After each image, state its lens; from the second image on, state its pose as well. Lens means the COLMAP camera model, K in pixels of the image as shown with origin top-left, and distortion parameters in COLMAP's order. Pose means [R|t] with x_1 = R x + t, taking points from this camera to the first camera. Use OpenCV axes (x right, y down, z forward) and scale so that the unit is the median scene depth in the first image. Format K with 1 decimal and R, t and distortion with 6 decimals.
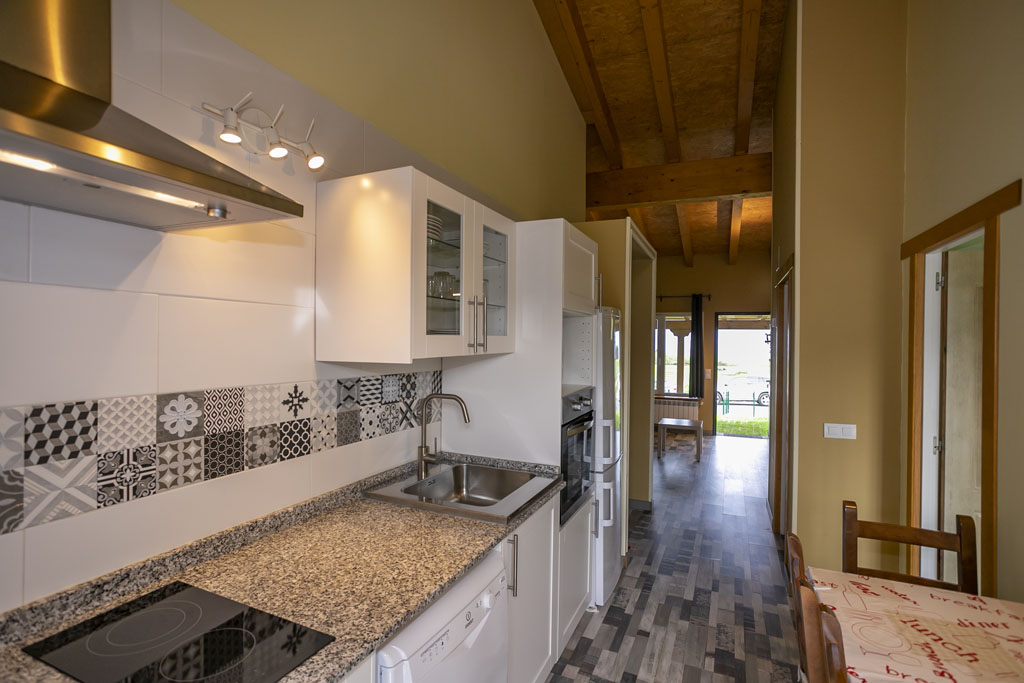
lens RADIAL K [[497.7, 0, 510.0], [0, 497.7, 335.4], [0, 0, 1]] dist [-0.049623, 0.019910]
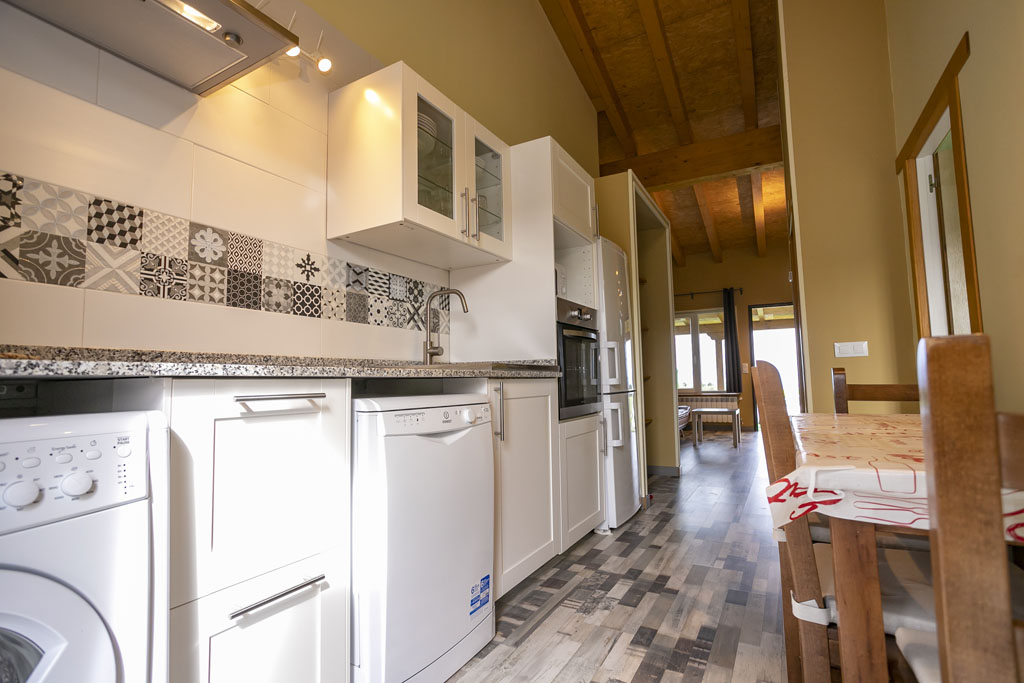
lens RADIAL K [[497.7, 0, 507.7], [0, 497.7, 334.6], [0, 0, 1]] dist [-0.049623, 0.019910]
pose [[0.994840, -0.038697, -0.093783, 0.094676], [0.030678, 0.995867, -0.085490, 0.284457], [0.096704, 0.082172, 0.991915, -0.064968]]
